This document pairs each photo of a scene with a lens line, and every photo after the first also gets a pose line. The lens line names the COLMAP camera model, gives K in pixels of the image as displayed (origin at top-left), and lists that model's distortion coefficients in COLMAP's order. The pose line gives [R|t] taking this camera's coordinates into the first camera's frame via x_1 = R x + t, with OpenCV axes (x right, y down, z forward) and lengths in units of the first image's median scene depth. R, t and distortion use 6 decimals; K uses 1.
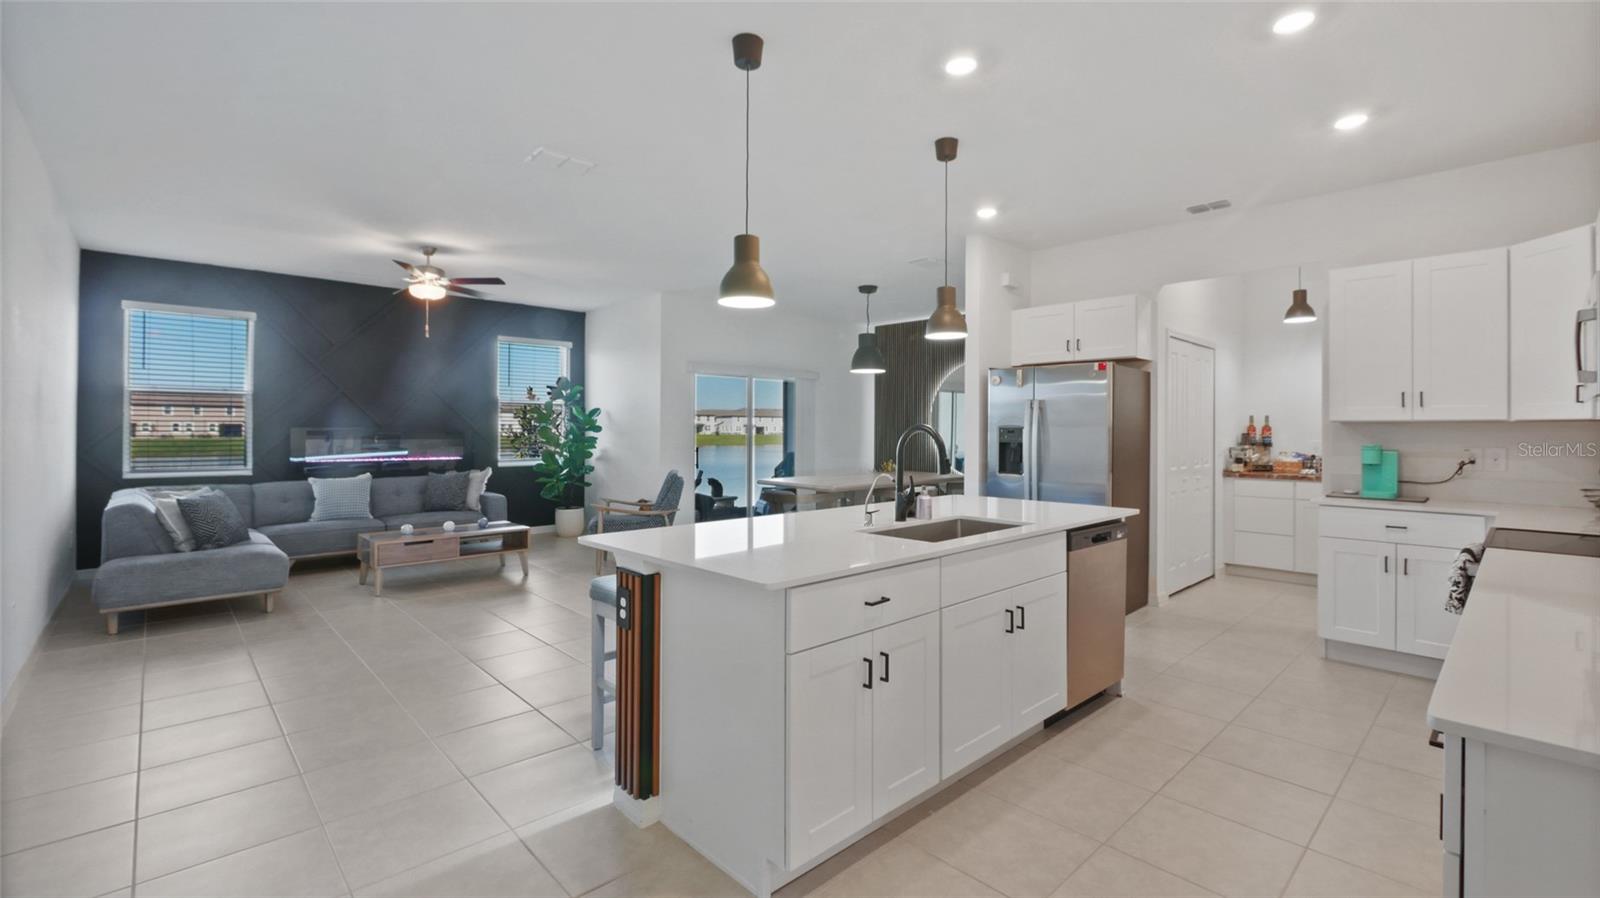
lens RADIAL K [[694.4, 0, 800.3], [0, 694.4, 435.5], [0, 0, 1]] dist [0.000139, 0.000301]
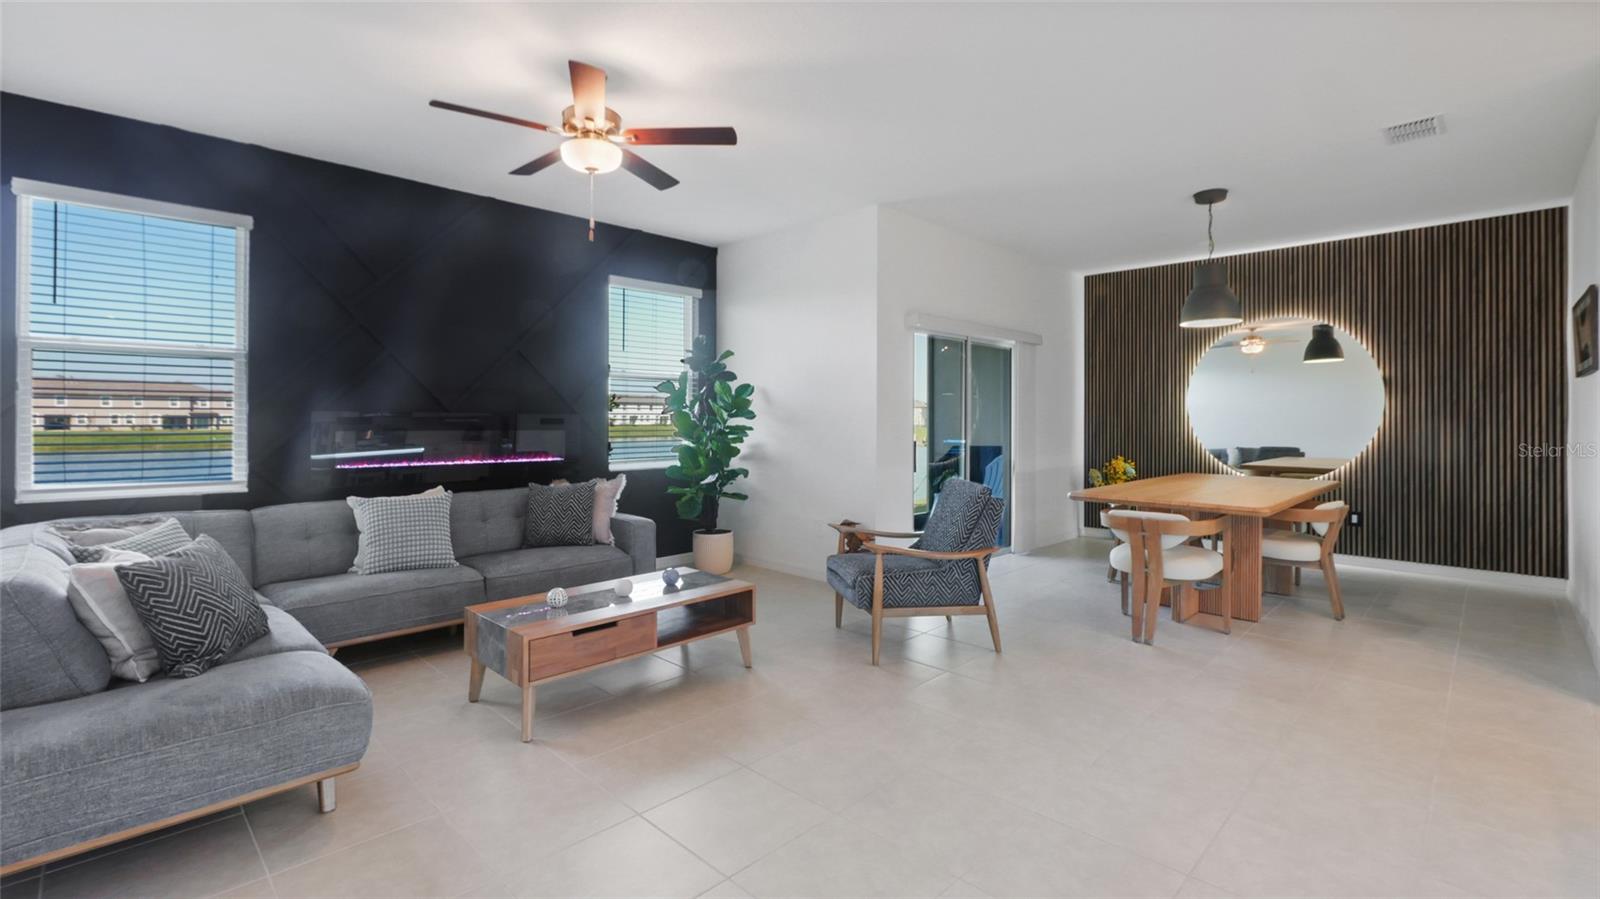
lens RADIAL K [[712.6, 0, 800.1], [0, 712.6, 426.5], [0, 0, 1]] dist [-0.003349, -0.000726]
pose [[0.999355, -0.003631, 0.035714, -0.398586], [0.003606, 0.999993, 0.000755, 0.003186], [-0.035717, -0.000626, 0.999362, 0.443663]]
